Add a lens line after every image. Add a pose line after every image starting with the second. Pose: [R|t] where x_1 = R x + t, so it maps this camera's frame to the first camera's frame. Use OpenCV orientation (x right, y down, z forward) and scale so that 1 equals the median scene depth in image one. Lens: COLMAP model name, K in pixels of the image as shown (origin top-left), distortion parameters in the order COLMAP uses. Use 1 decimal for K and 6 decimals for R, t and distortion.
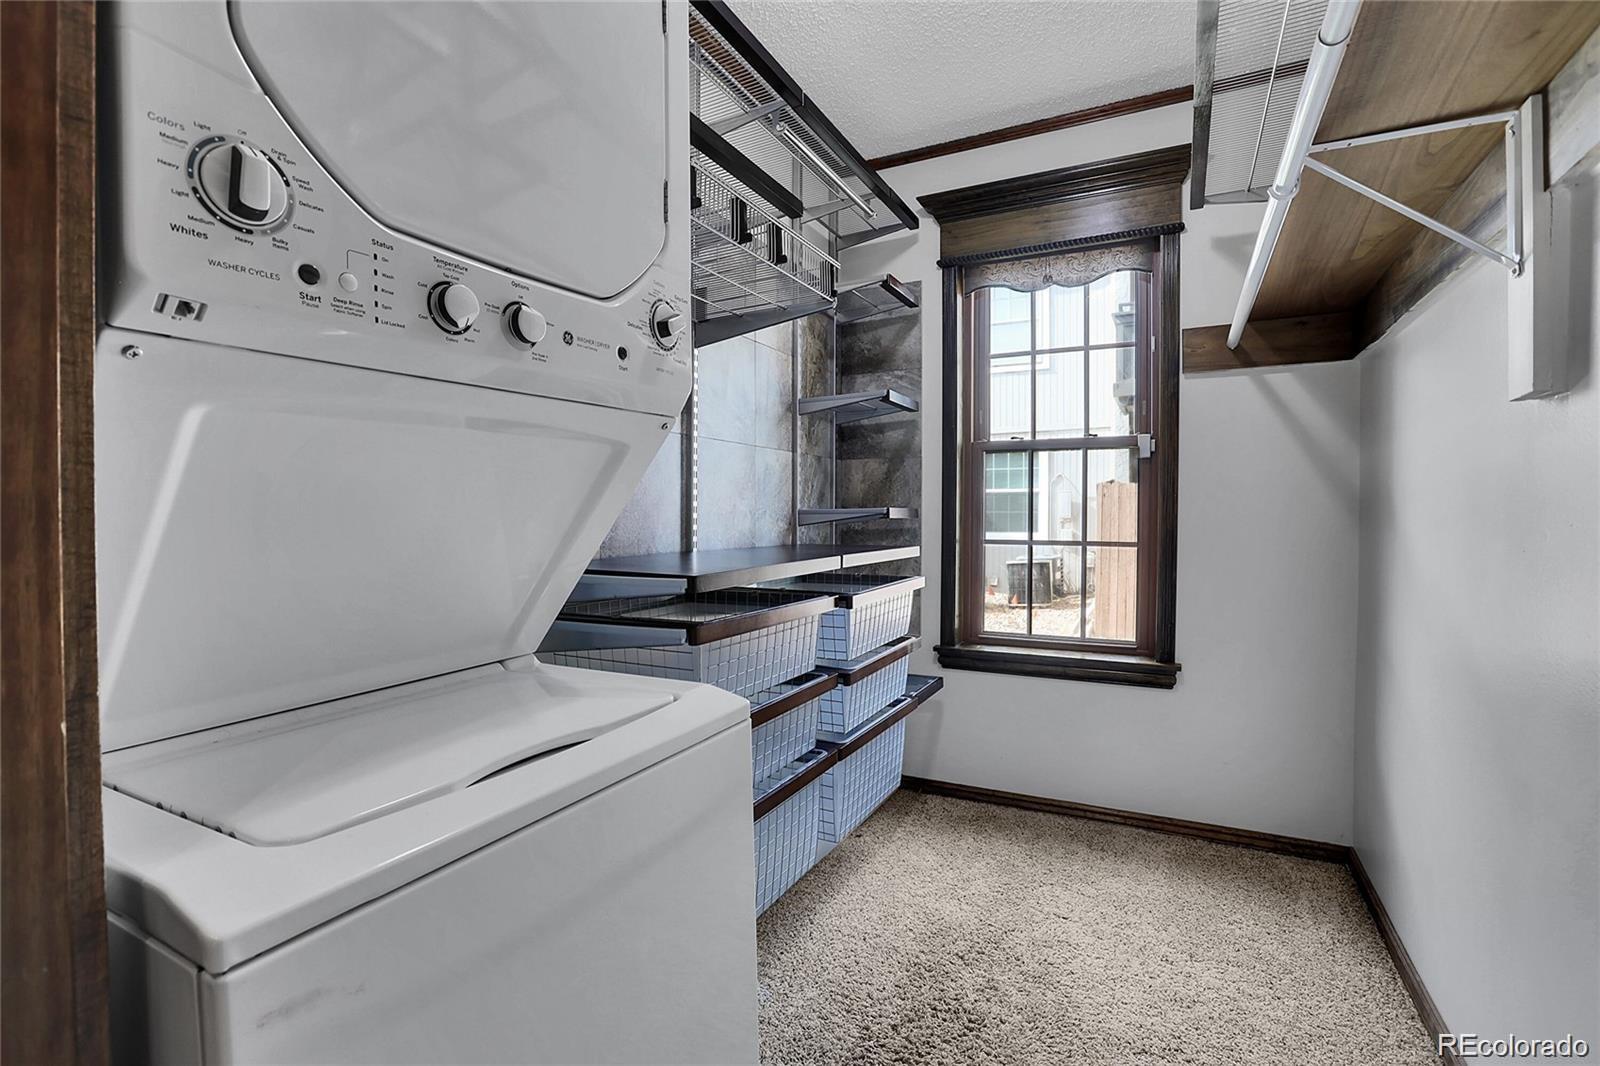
lens RADIAL K [[720.9, 0, 801.3], [0, 720.9, 523.6], [0, 0, 1]] dist [-0.020270, 0.000842]
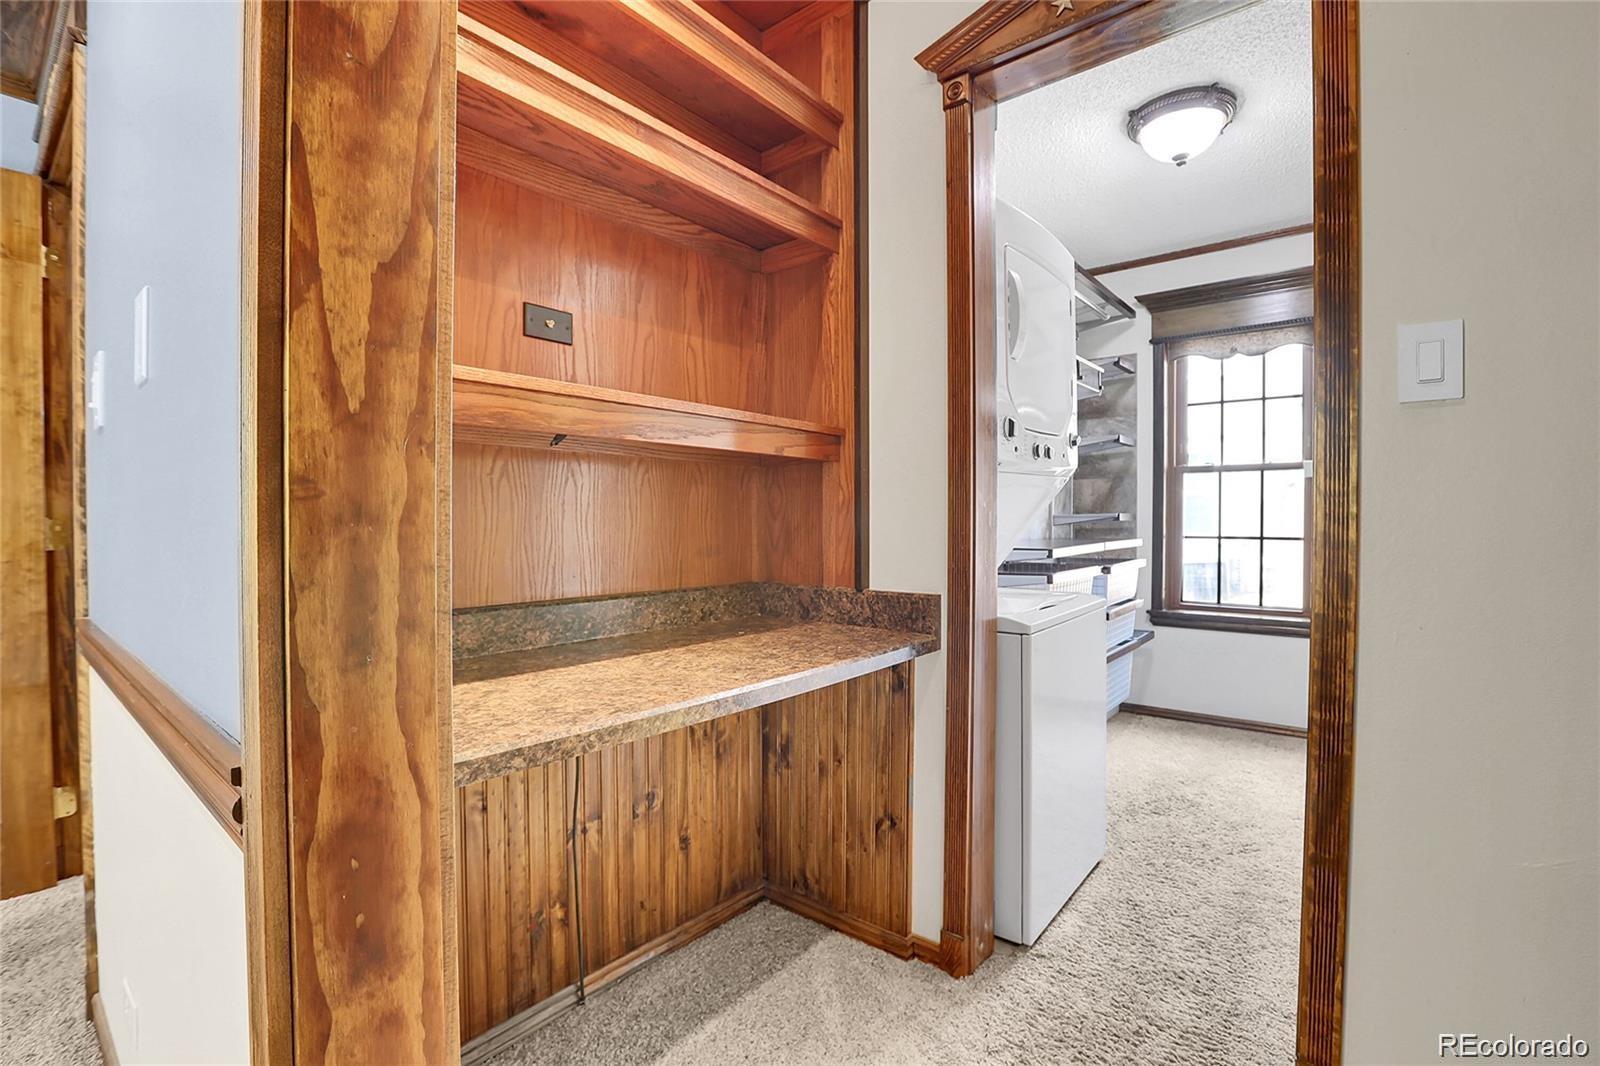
lens RADIAL K [[720.9, 0, 801.3], [0, 720.9, 522.4], [0, 0, 1]] dist [-0.020270, 0.000842]
pose [[0.981011, 0.002513, -0.193935, -0.213314], [-0.003177, 0.999990, -0.003111, 0.003220], [0.193925, 0.003668, 0.981009, -0.532288]]
